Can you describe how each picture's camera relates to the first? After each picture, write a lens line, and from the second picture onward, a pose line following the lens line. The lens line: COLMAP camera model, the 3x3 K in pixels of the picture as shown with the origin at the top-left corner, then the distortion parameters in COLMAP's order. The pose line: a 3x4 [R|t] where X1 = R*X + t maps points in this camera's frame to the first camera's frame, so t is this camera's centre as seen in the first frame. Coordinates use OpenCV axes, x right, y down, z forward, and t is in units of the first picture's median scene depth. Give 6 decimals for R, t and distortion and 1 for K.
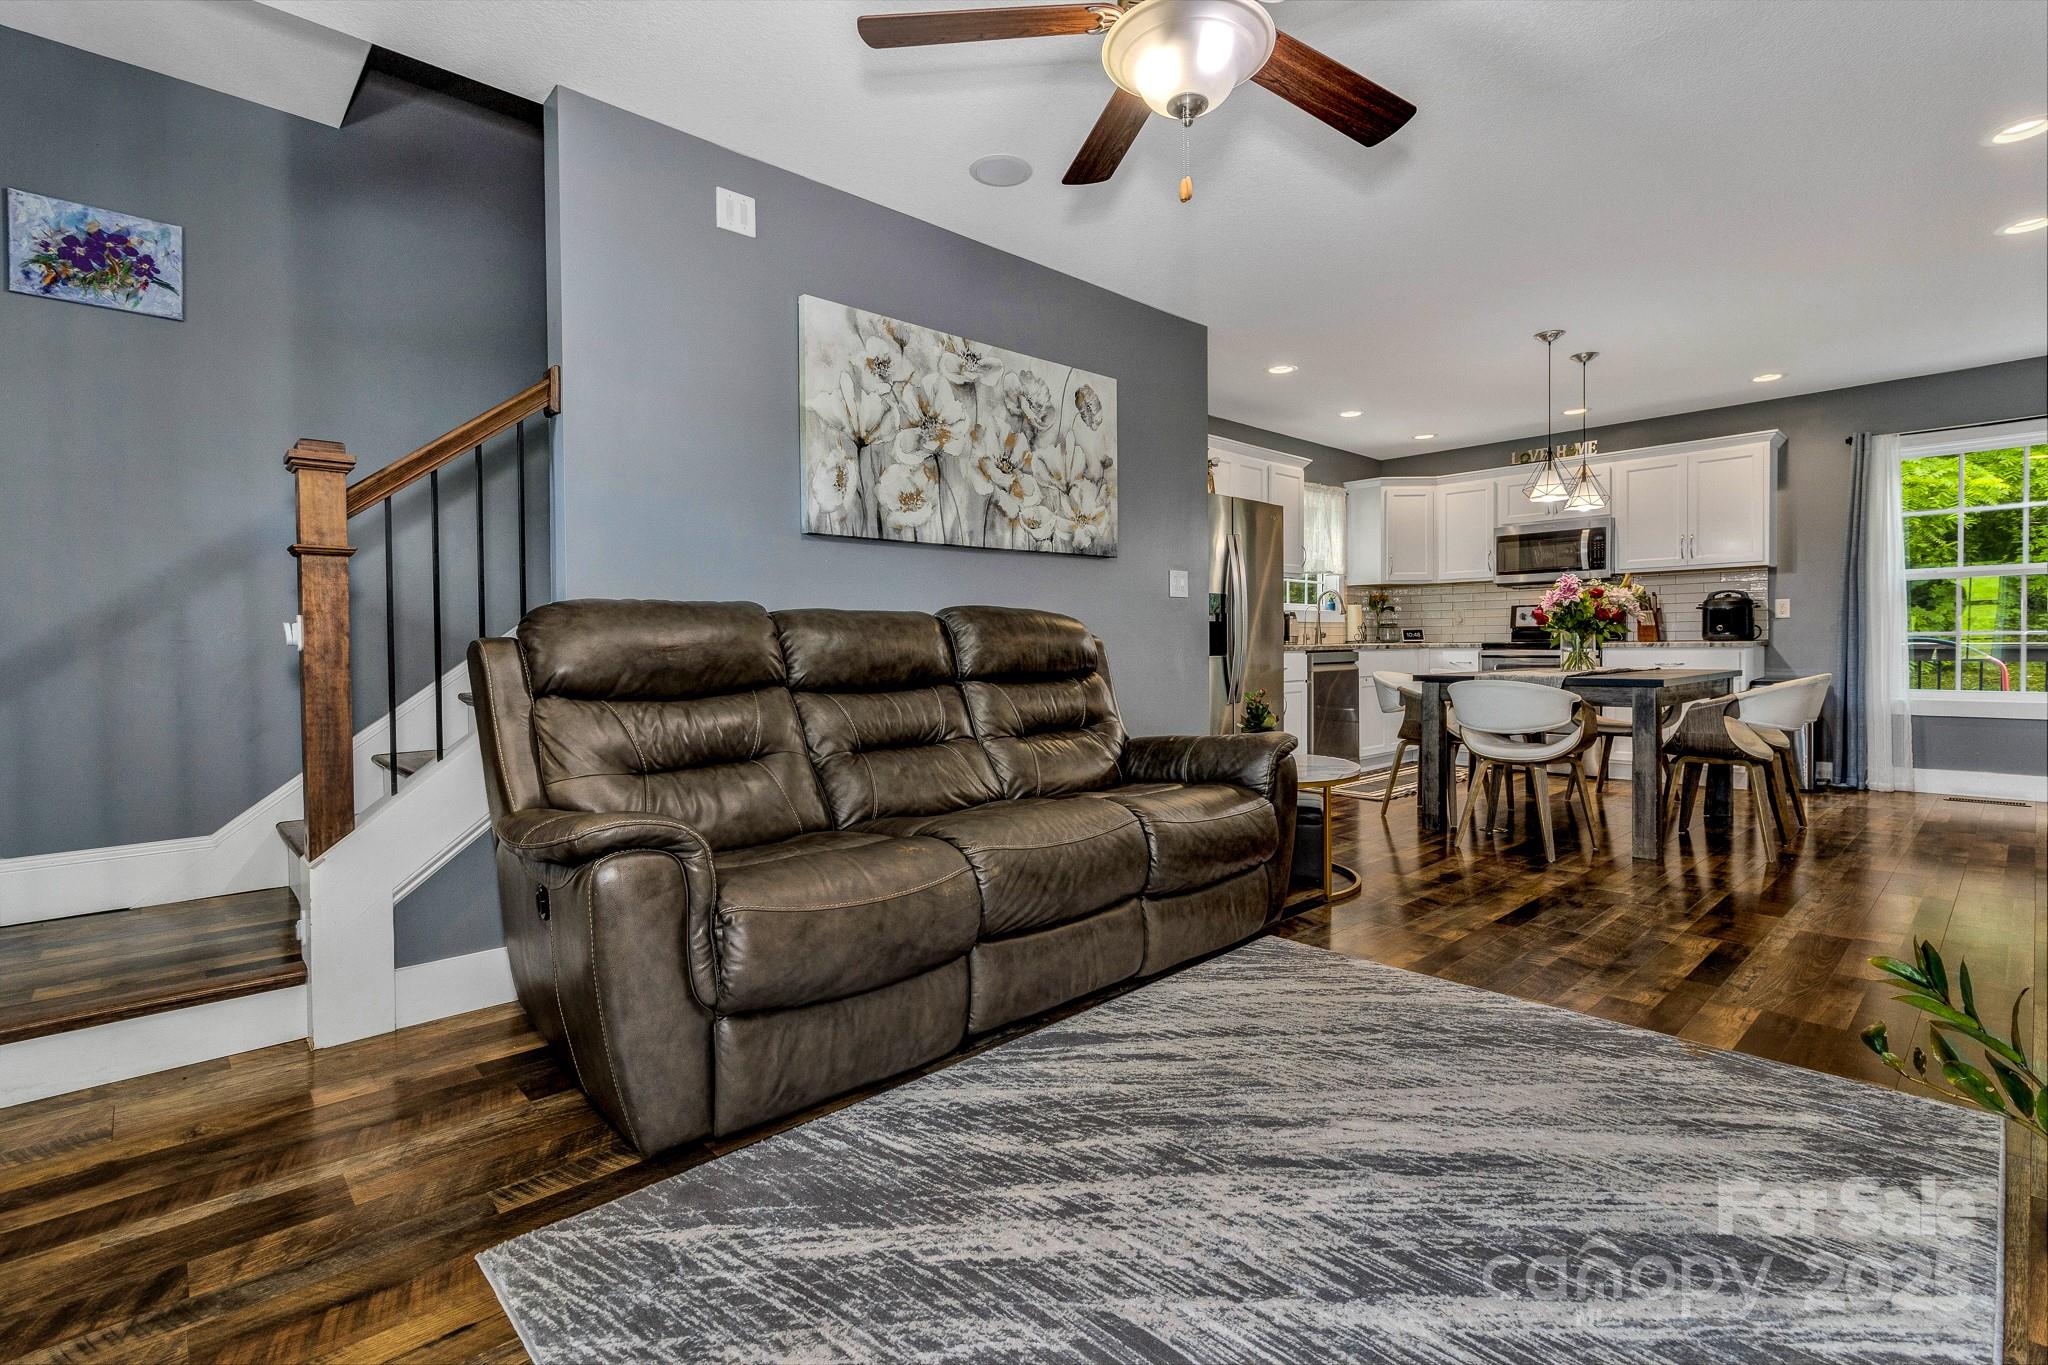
lens RADIAL K [[943.3, 0, 1033.9], [0, 943.3, 669.4], [0, 0, 1]] dist [0.002484, -0.000321]
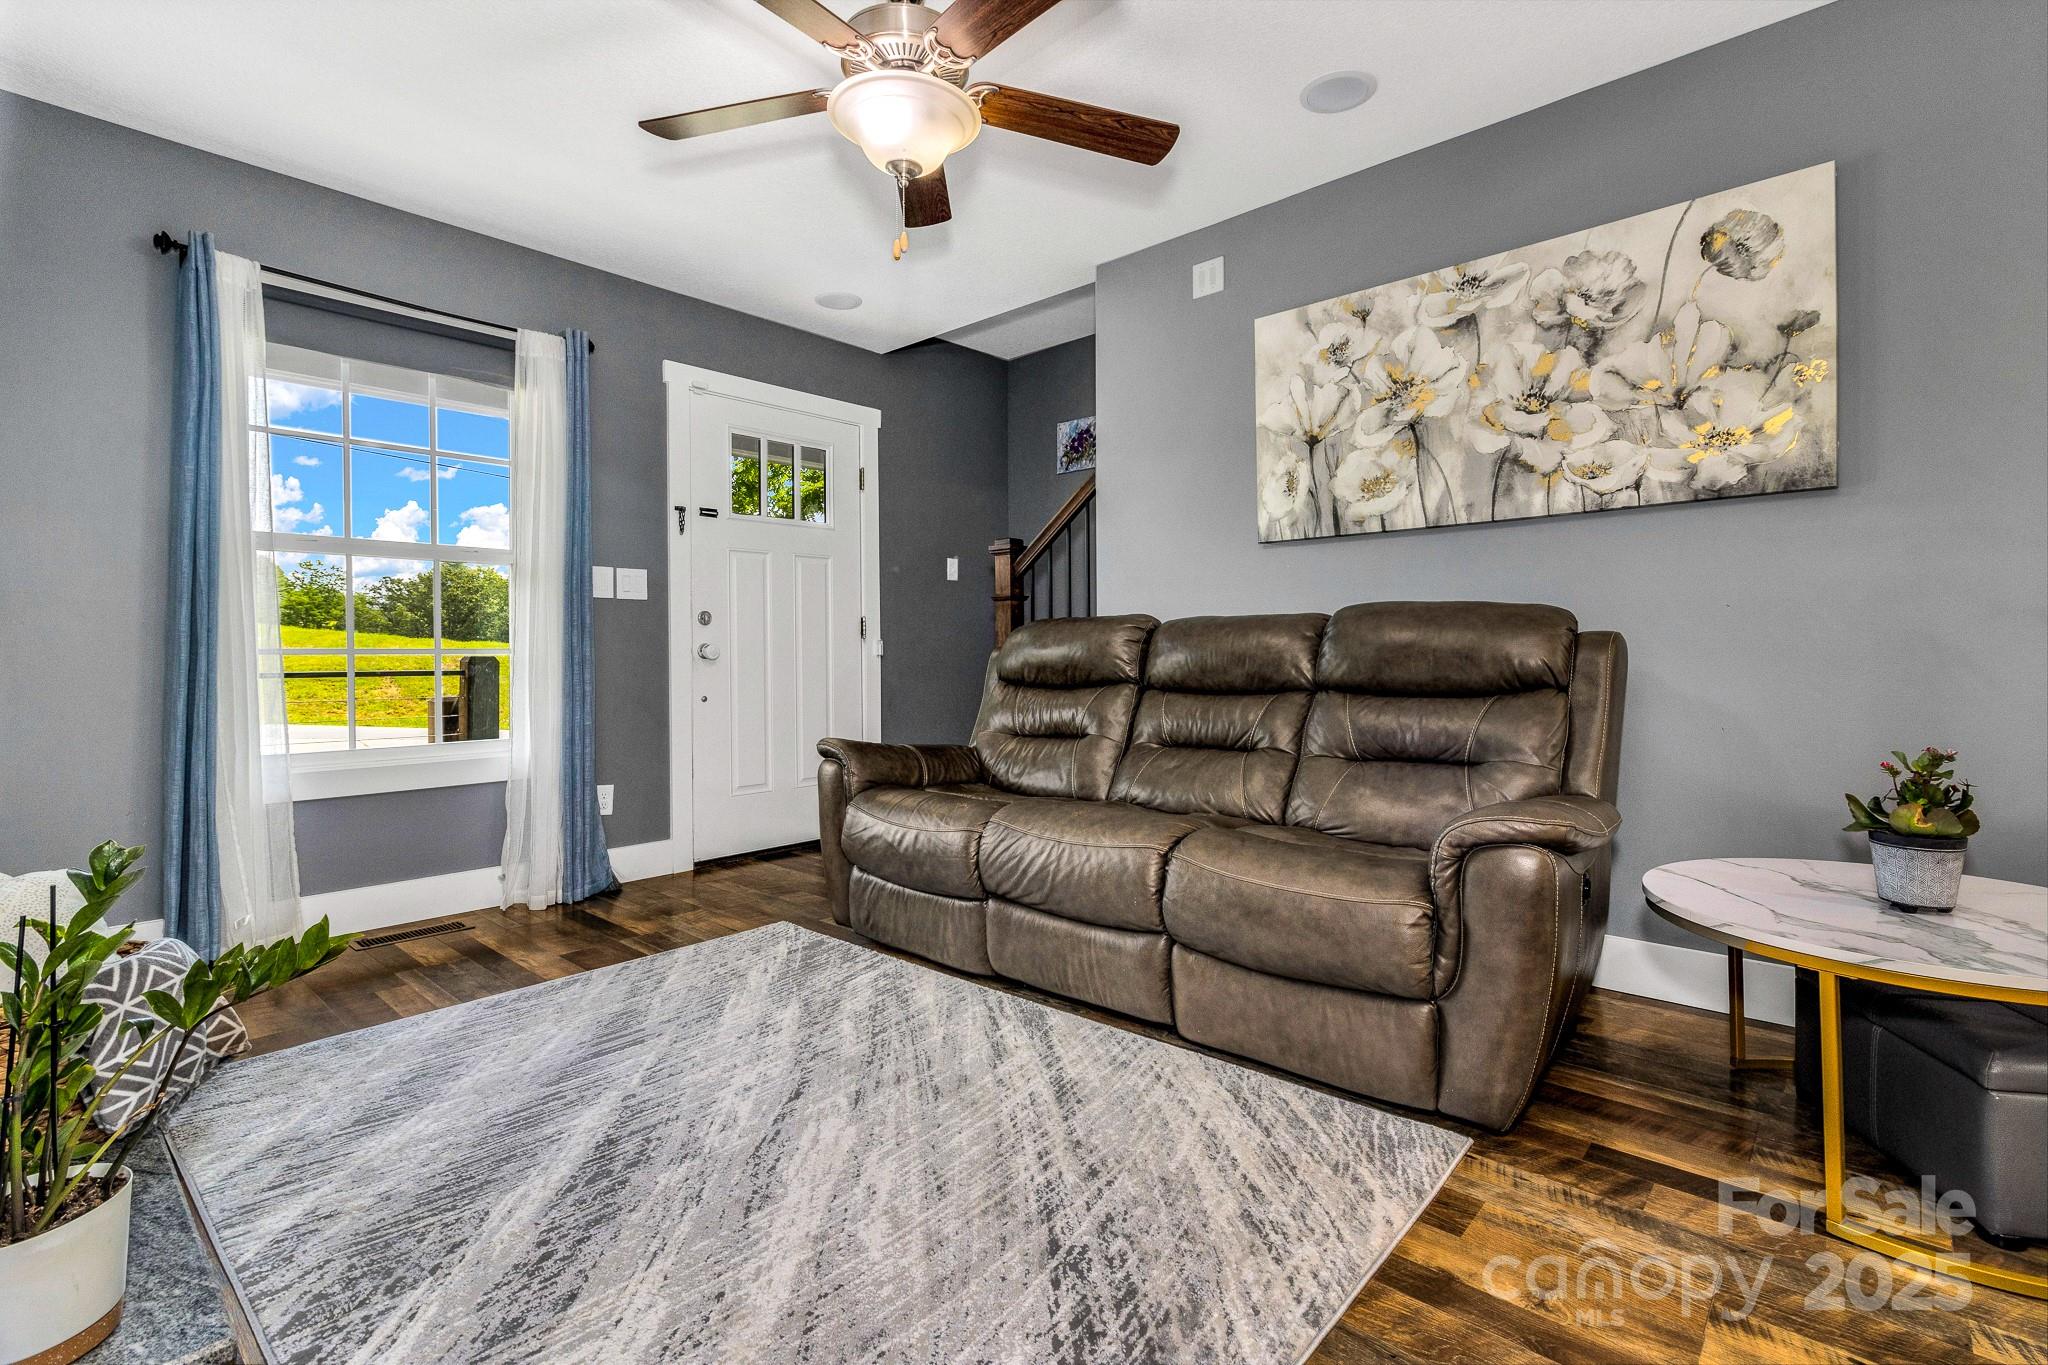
lens RADIAL K [[943.3, 0, 1025.1], [0, 943.3, 669.2], [0, 0, 1]] dist [0.002484, -0.000321]
pose [[0.080273, 0.023958, -0.996485, 0.733169], [-0.020339, 0.999542, 0.022393, -0.019365], [0.996565, 0.018470, 0.080724, 0.600527]]
